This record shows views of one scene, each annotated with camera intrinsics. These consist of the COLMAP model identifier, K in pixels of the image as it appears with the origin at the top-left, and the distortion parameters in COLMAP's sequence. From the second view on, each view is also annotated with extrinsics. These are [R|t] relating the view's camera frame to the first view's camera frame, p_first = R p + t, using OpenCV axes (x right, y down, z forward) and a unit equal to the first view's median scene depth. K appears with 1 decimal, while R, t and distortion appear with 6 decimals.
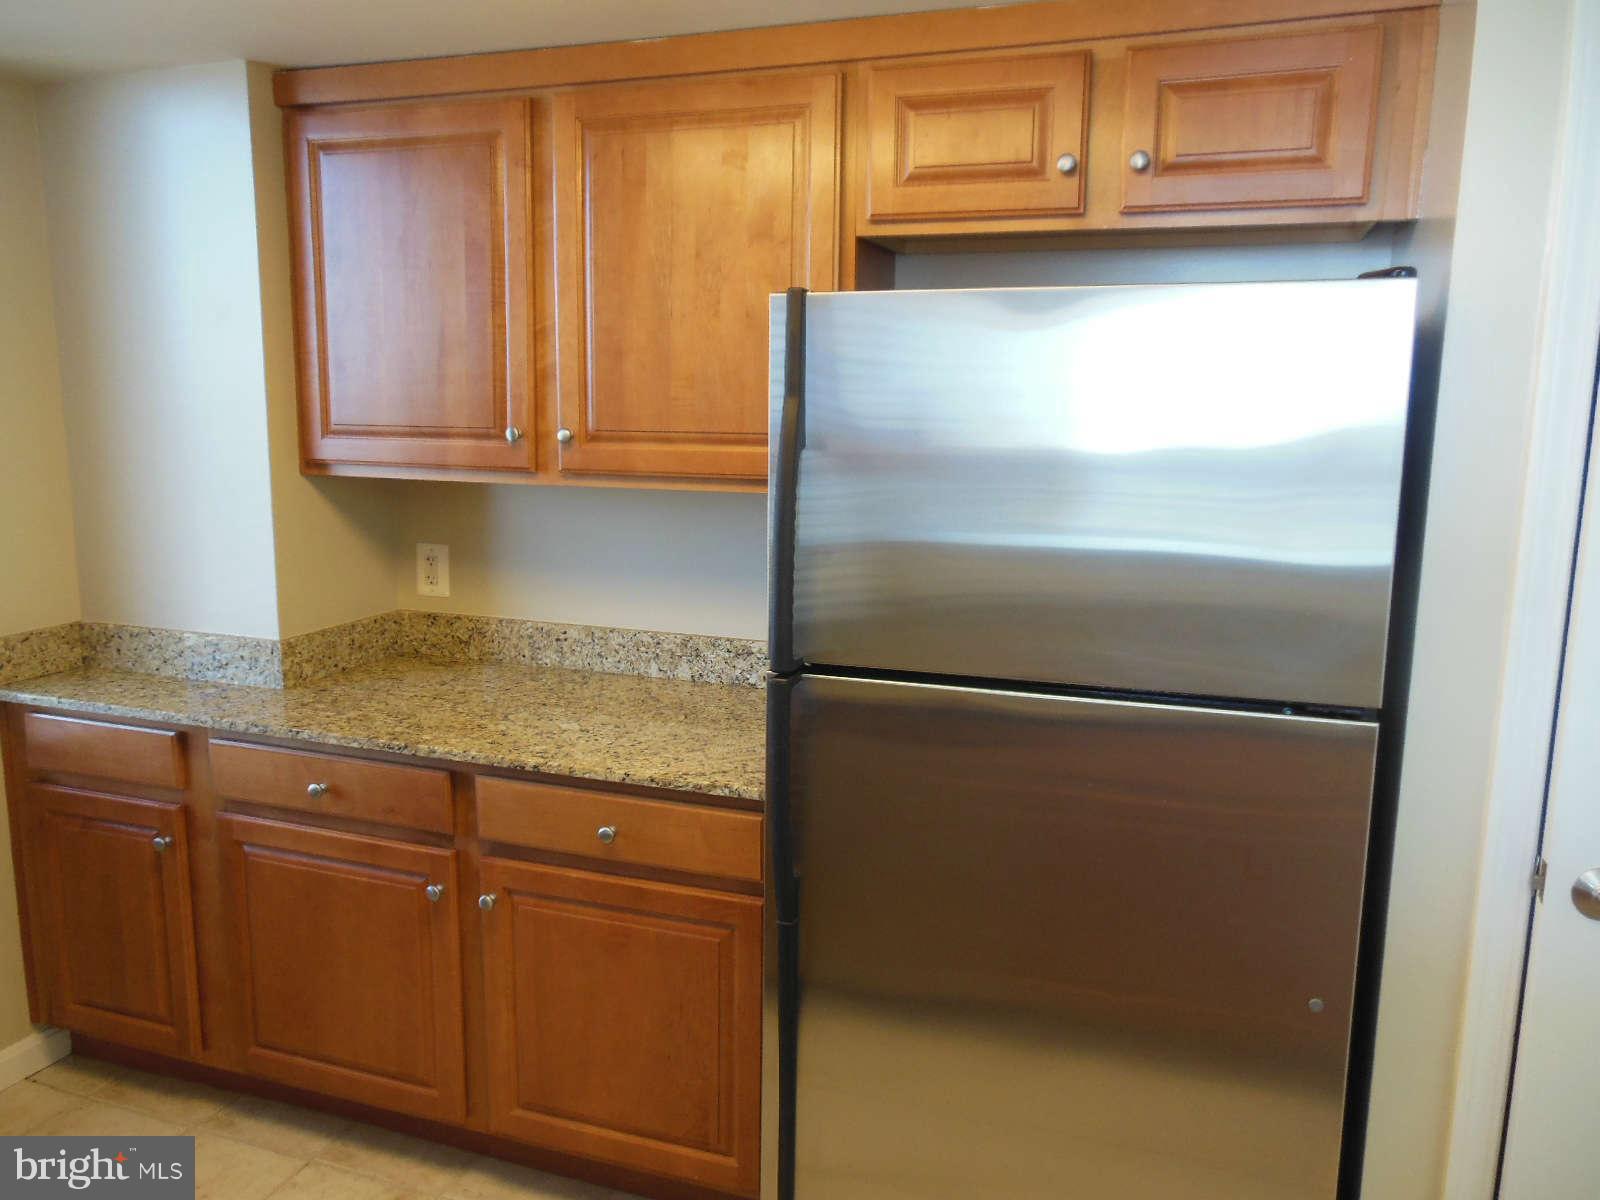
lens RADIAL K [[1213.9, 0, 800.3], [0, 1213.9, 613.8], [0, 0, 1]] dist [-0.026113, 0.058357]
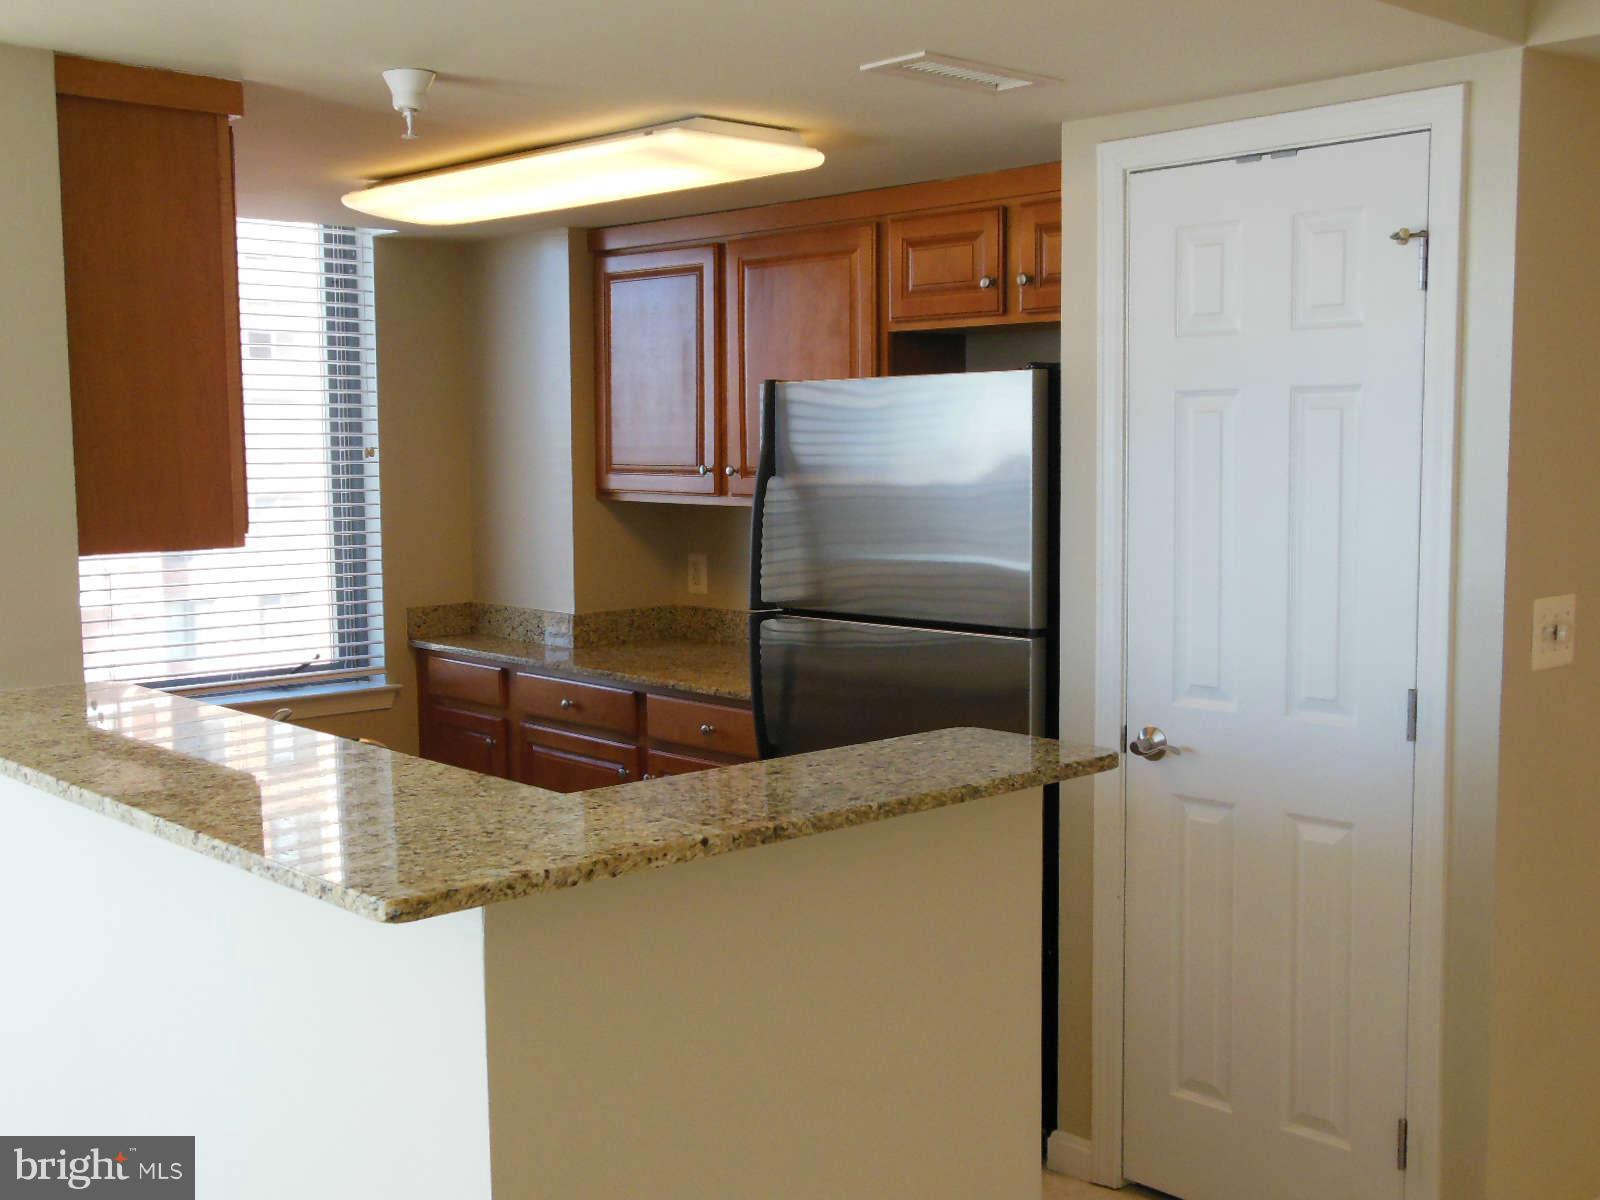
lens RADIAL K [[1762.9, 0, 794.7], [0, 1762.9, 610.0], [0, 0, 1]] dist [0.030521, 0.000000]
pose [[0.889327, 0.025066, -0.456584, 0.763272], [-0.059042, 0.996433, -0.060299, 0.128495], [0.453444, 0.080583, 0.887635, -0.745223]]
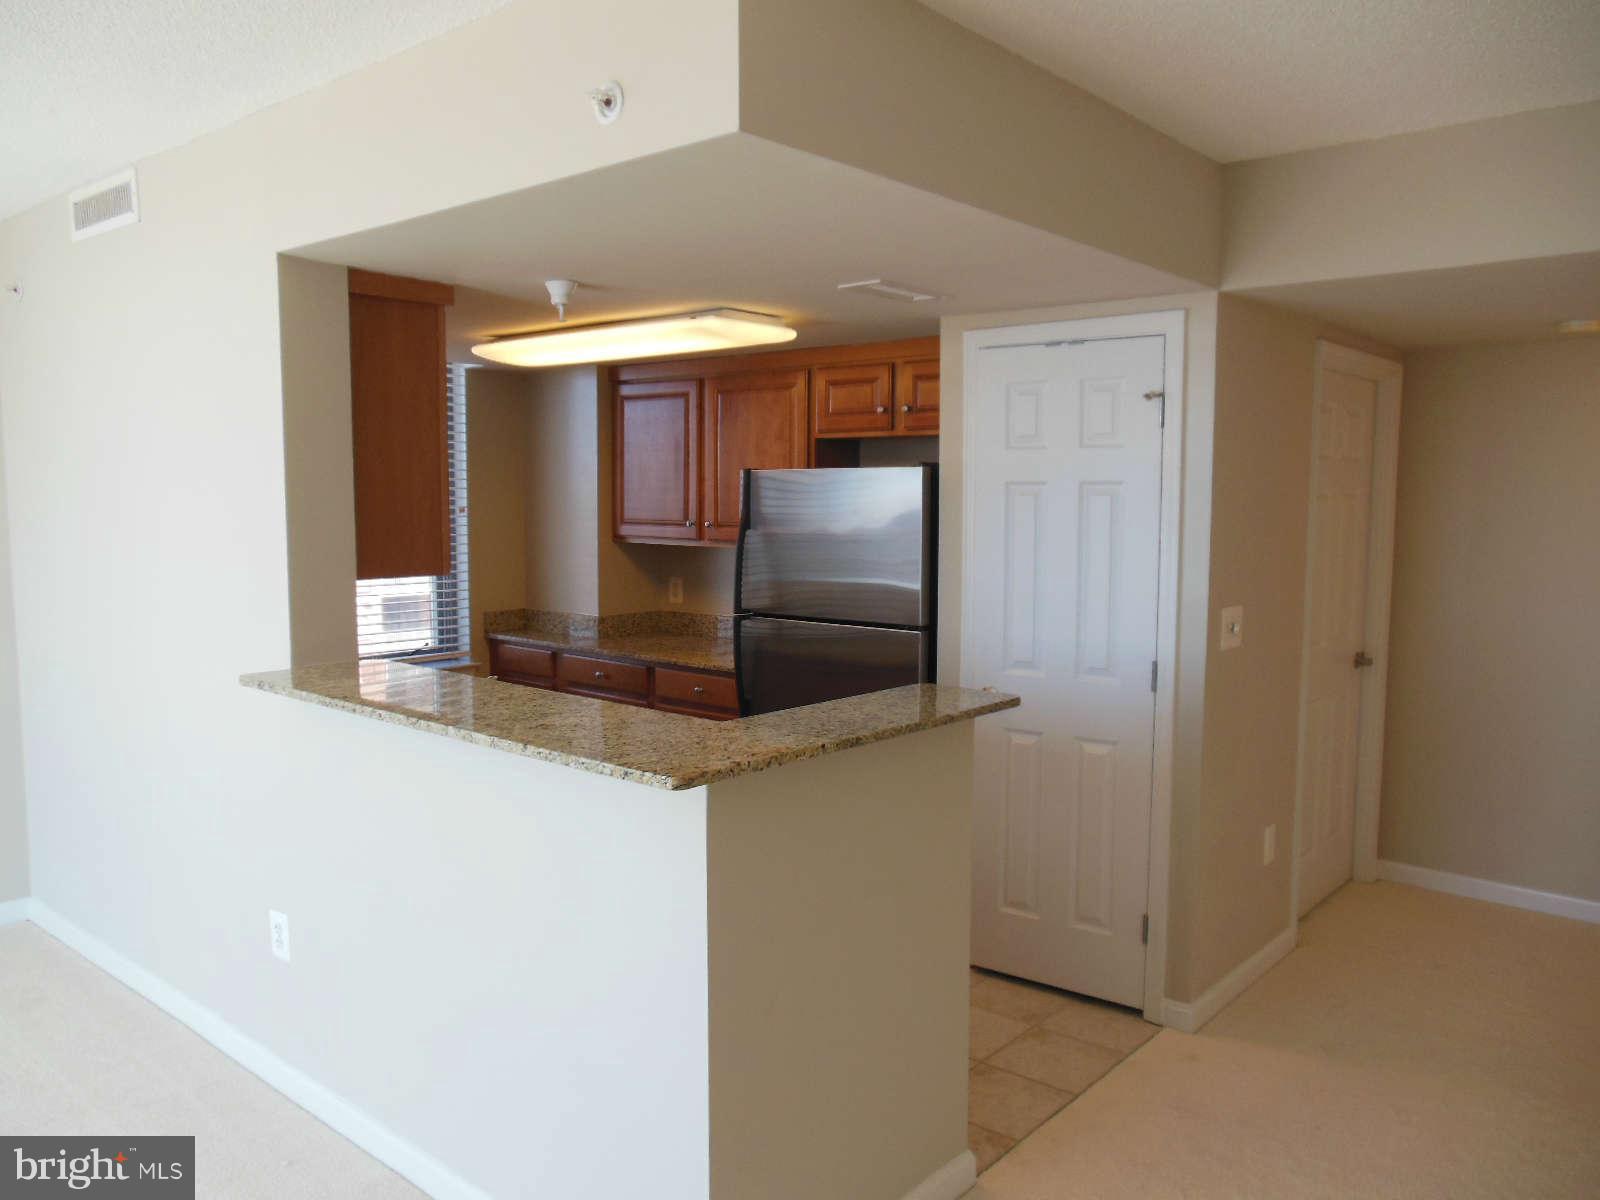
lens RADIAL K [[1213.9, 0, 801.7], [0, 1213.9, 606.5], [0, 0, 1]] dist [-0.026113, 0.058357]
pose [[0.934779, 0.023421, -0.354458, 0.701931], [-0.052171, 0.996056, -0.071771, 0.143707], [0.351379, 0.085583, 0.932314, -0.935013]]
